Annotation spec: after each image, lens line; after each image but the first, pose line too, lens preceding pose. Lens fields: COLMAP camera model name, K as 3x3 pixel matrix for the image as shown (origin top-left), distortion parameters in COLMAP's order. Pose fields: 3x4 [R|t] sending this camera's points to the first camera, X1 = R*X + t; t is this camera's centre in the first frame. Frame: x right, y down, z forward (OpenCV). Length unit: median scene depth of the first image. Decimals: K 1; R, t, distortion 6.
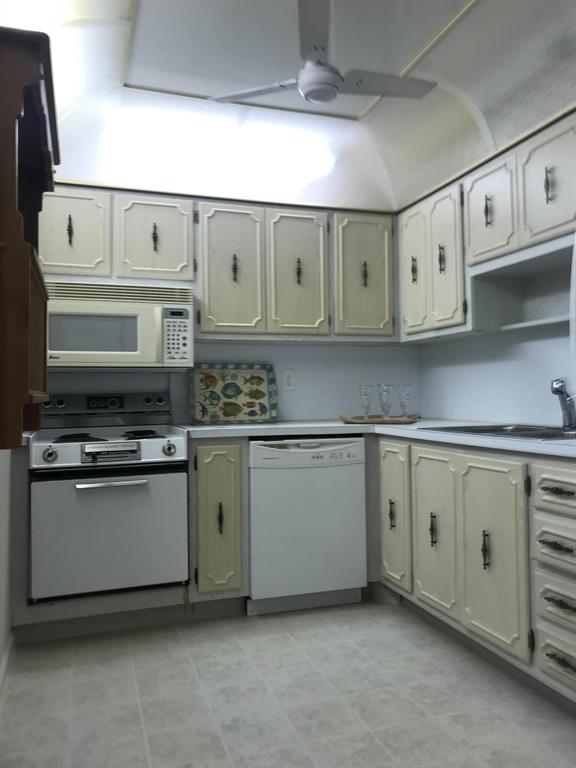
lens RADIAL K [[633.2, 0, 288.0], [0, 633.2, 384.0], [0, 0, 1]] dist [-0.001989, -0.014691]
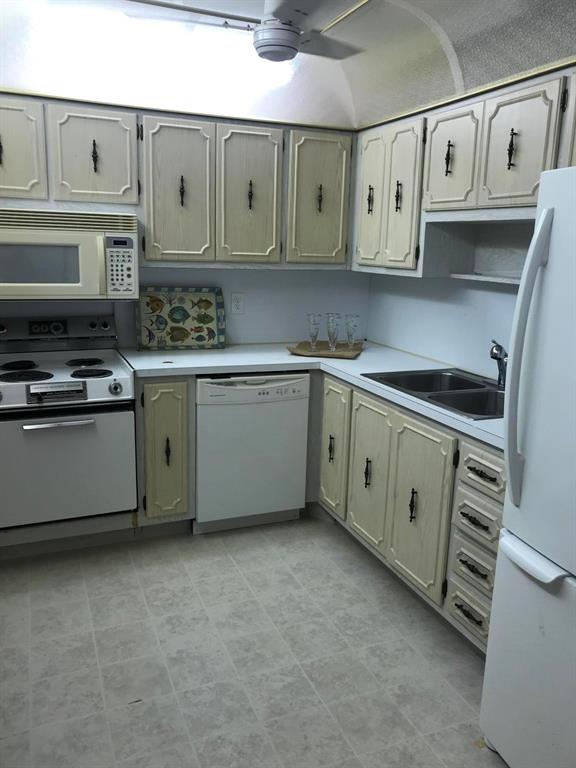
lens RADIAL K [[633.2, 0, 288.0], [0, 633.2, 384.0], [0, 0, 1]] dist [-0.001989, -0.014691]
pose [[0.996510, 0.023979, 0.079961, 0.004631], [-0.042918, 0.968735, 0.244357, -0.157058], [-0.071601, -0.246936, 0.966383, 0.009952]]
